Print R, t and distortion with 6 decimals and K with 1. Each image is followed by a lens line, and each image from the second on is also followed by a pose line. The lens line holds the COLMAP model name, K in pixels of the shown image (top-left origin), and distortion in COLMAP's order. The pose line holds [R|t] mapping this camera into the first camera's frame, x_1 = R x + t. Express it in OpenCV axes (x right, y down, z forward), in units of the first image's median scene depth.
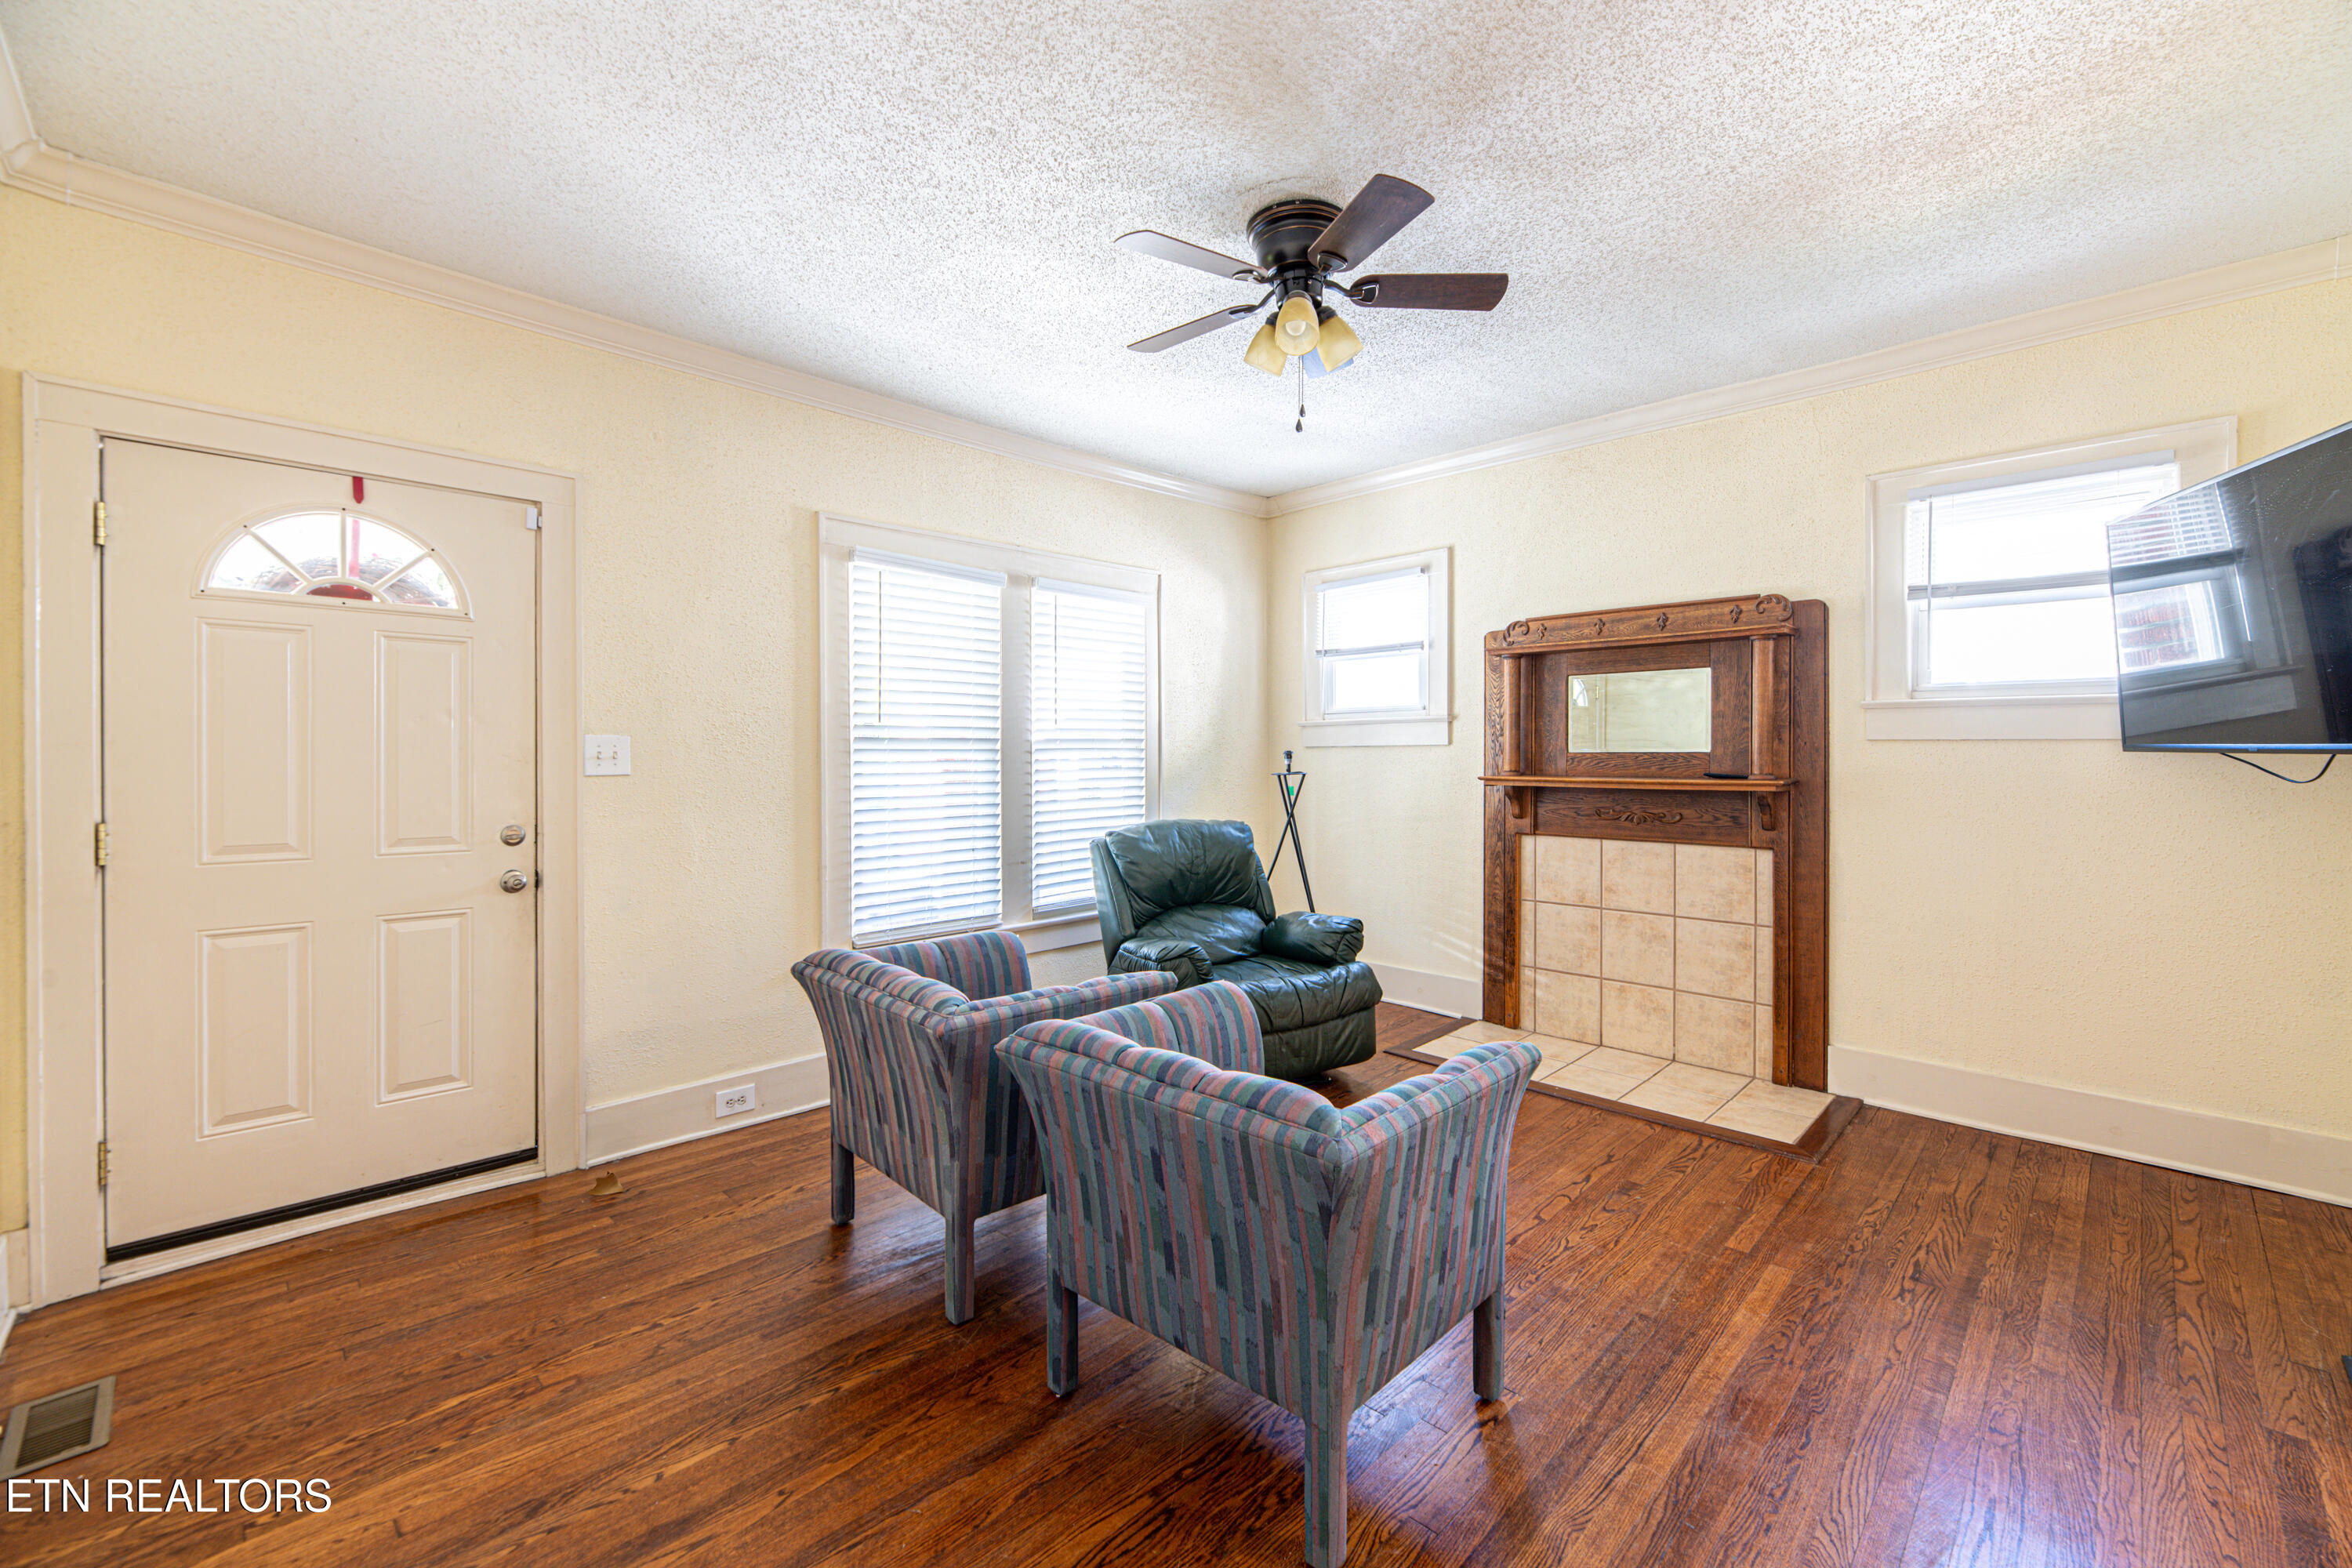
lens RADIAL K [[982.6, 0, 1167.6], [0, 982.6, 772.0], [0, 0, 1]] dist [-0.002473, -0.000057]
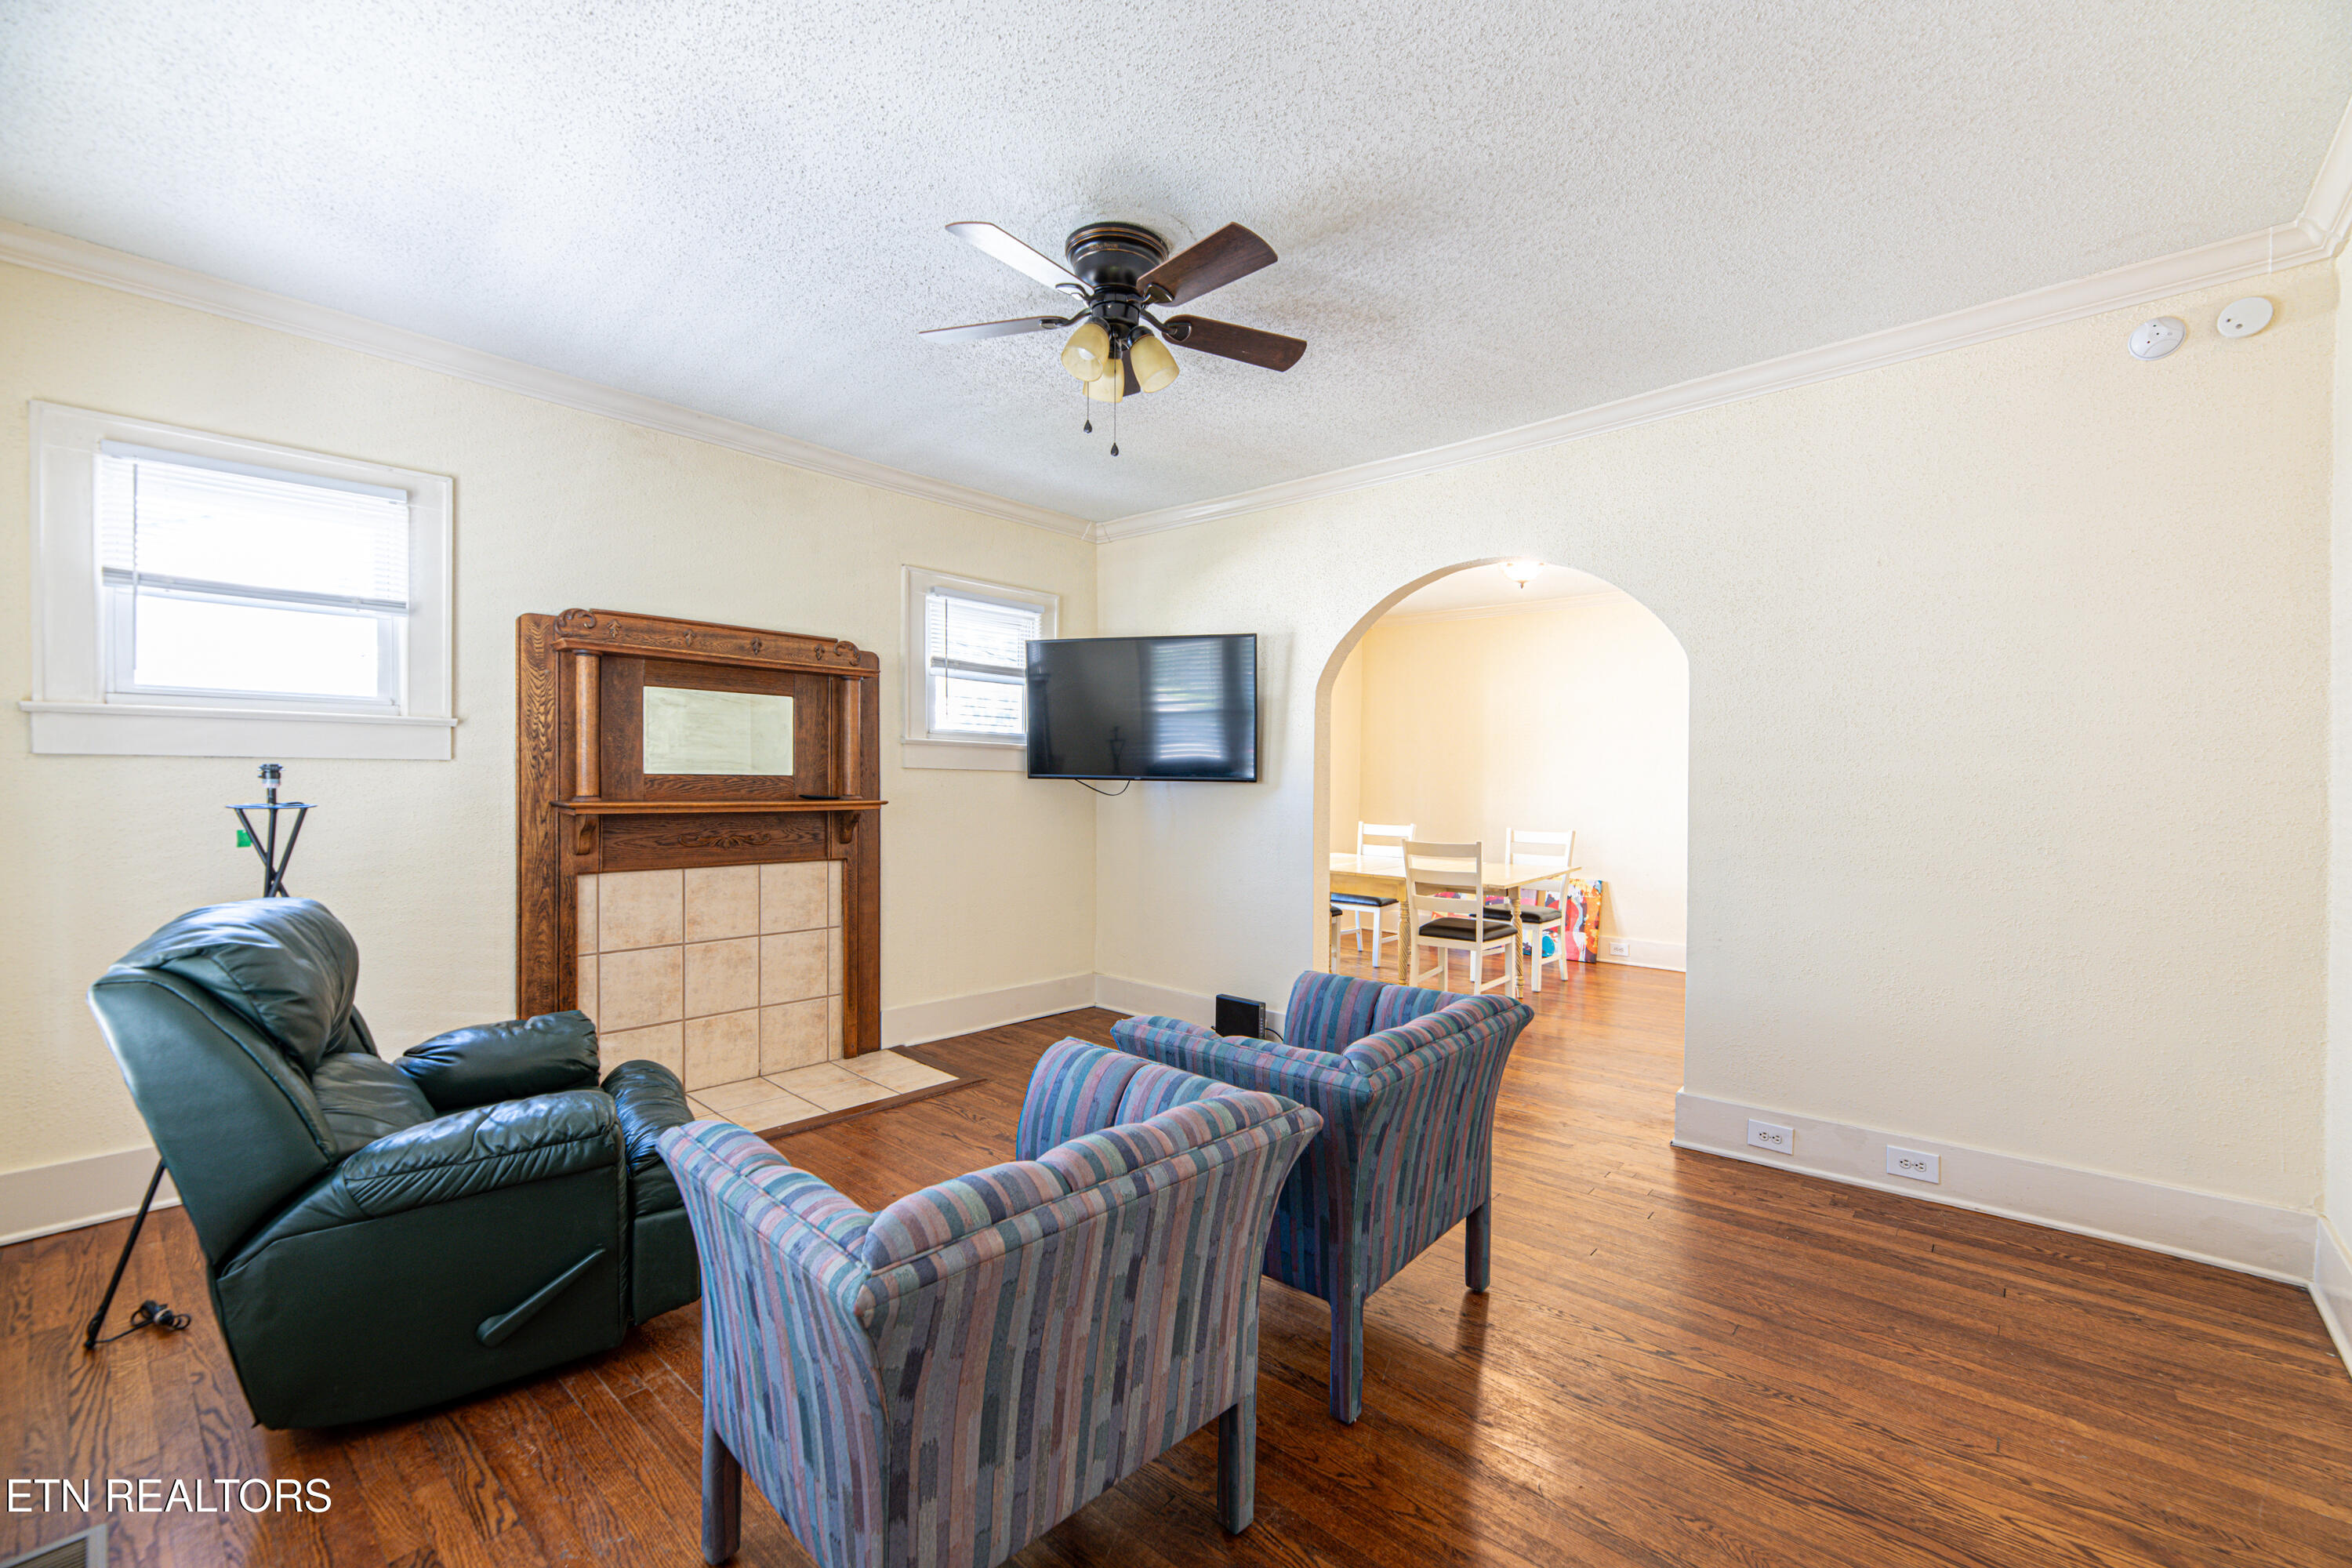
lens RADIAL K [[982.6, 0, 1220.6], [0, 982.6, 794.3], [0, 0, 1]] dist [-0.002473, -0.000057]
pose [[-0.096380, -0.010225, 0.995292, -0.554947], [0.008684, 0.999901, 0.011114, -0.007463], [-0.995307, 0.009715, -0.096282, 0.626360]]
